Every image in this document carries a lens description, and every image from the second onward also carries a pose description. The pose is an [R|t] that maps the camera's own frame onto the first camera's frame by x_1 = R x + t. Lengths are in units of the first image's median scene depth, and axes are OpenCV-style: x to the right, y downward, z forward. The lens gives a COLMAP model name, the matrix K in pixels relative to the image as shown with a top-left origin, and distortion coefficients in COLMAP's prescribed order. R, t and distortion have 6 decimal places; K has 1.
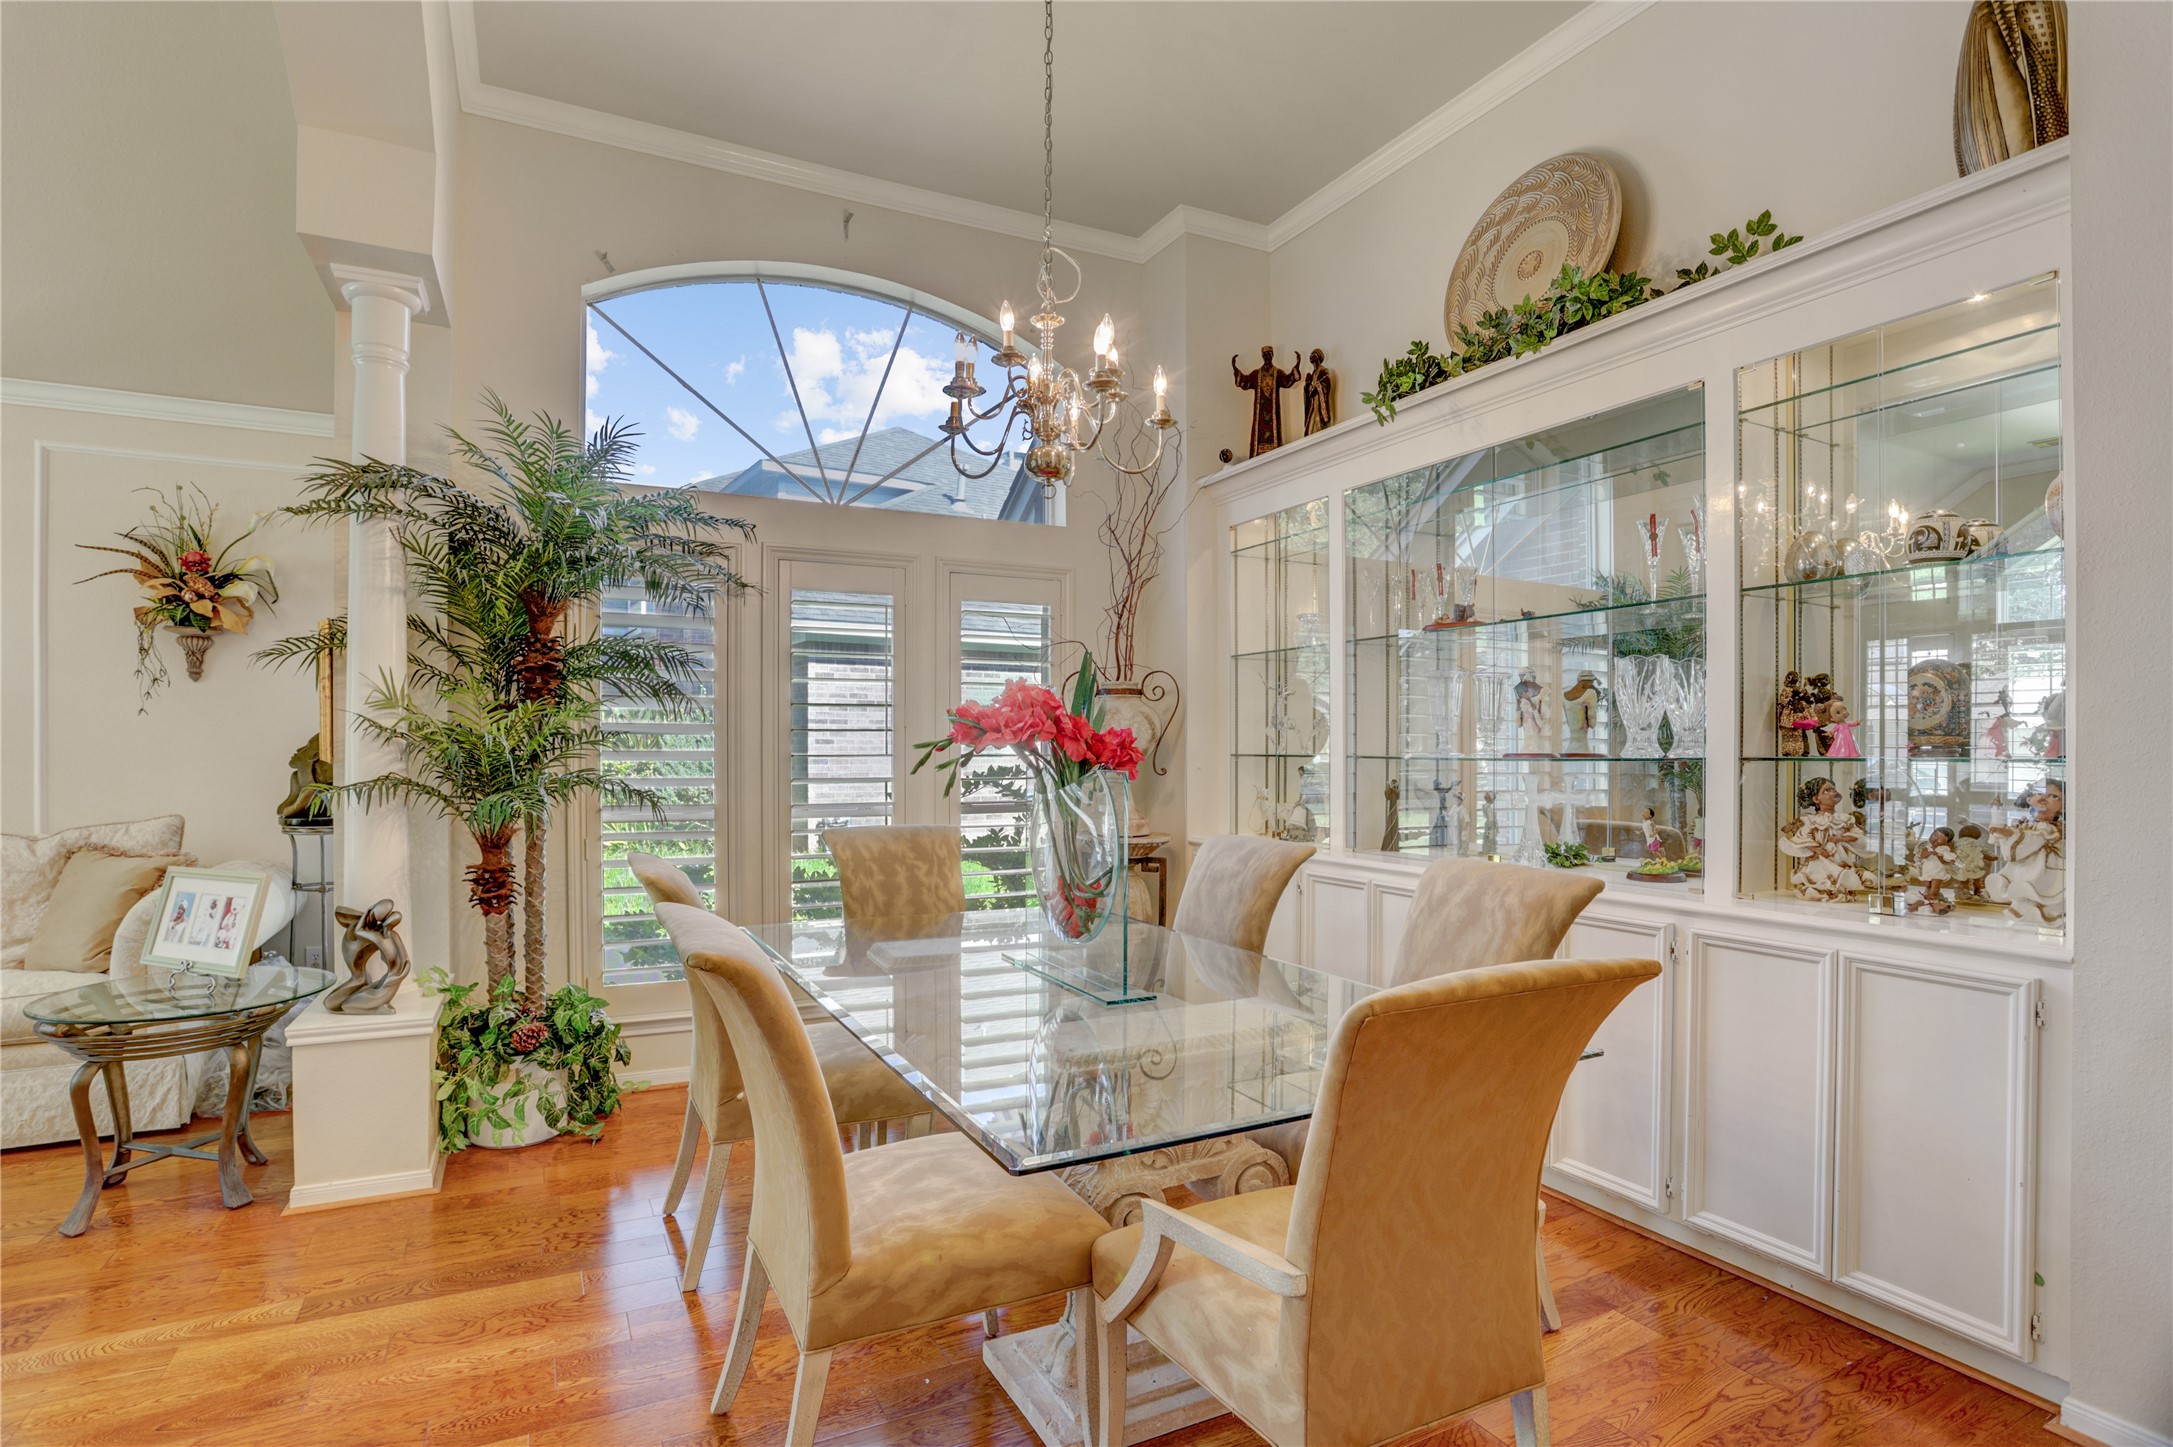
lens RADIAL K [[1078.2, 0, 1082.7], [0, 1078.2, 739.3], [0, 0, 1]] dist [-0.063868, 0.026494]
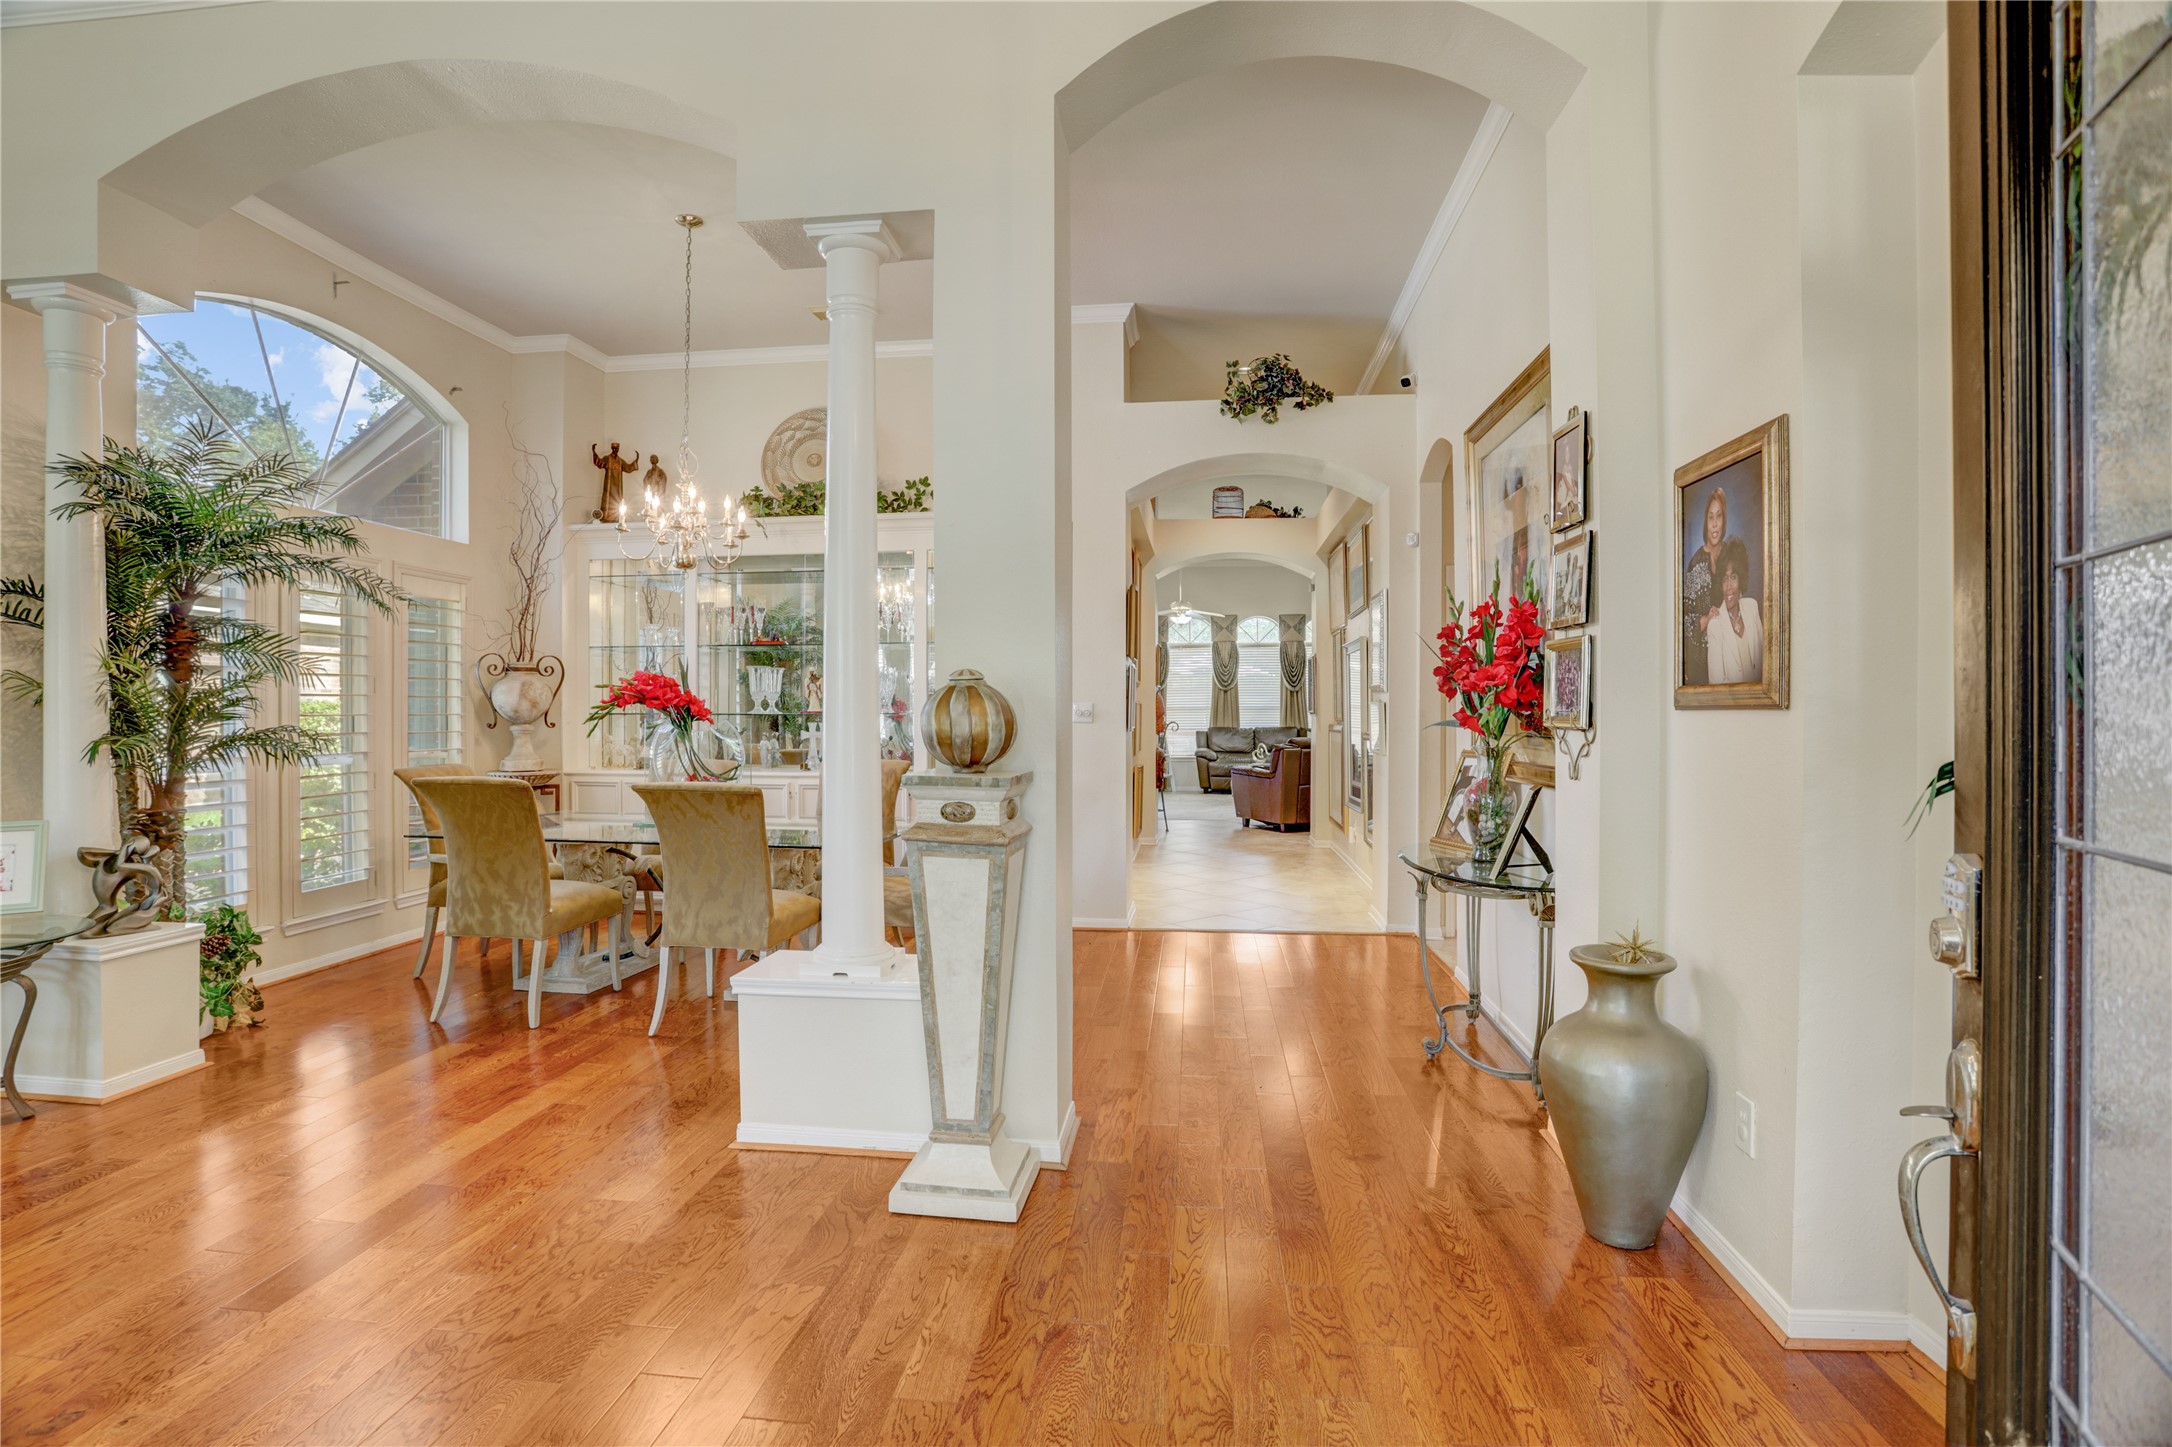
lens RADIAL K [[1077.7, 0, 1086.8], [0, 1077.7, 718.6], [0, 0, 1]] dist [-0.063868, 0.026494]
pose [[0.533711, -0.011106, 0.845594, -0.942564], [-0.000790, 0.999907, 0.013631, 0.001427], [-0.845667, -0.007943, 0.533653, -0.464340]]
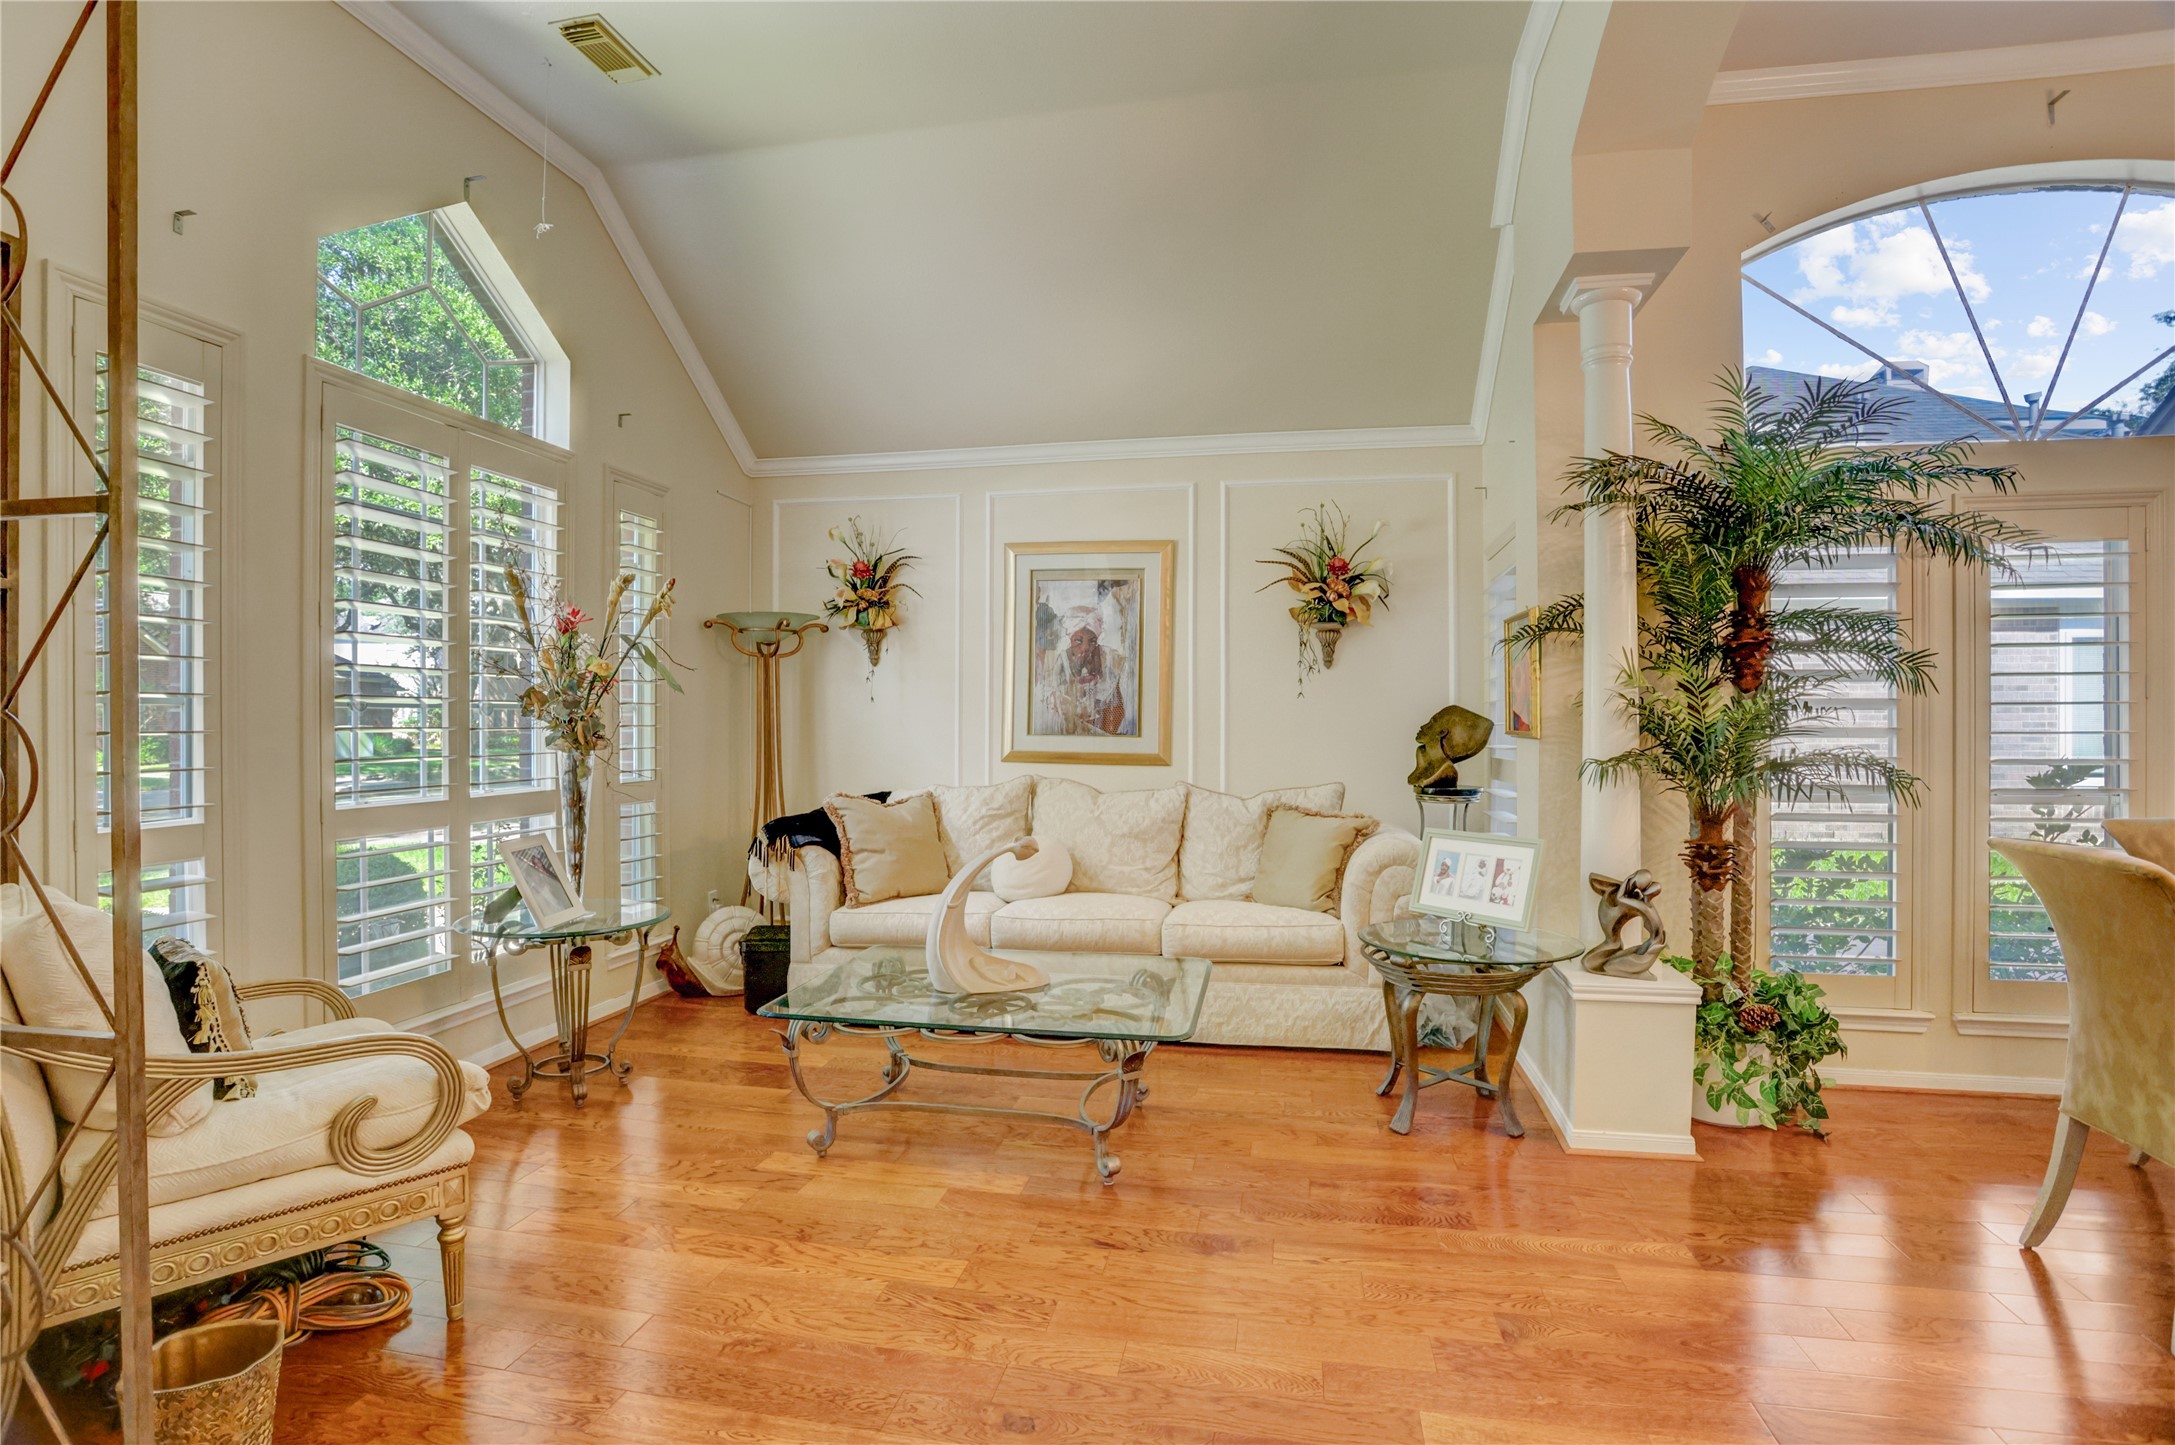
lens RADIAL K [[1079.1, 0, 1090.5], [0, 1079.1, 704.7], [0, 0, 1]] dist [-0.063868, 0.026494]
pose [[0.790519, -0.012517, -0.612309, -0.389845], [0.006677, 0.999908, -0.011821, -0.002890], [0.612401, 0.005256, 0.790530, -0.149819]]
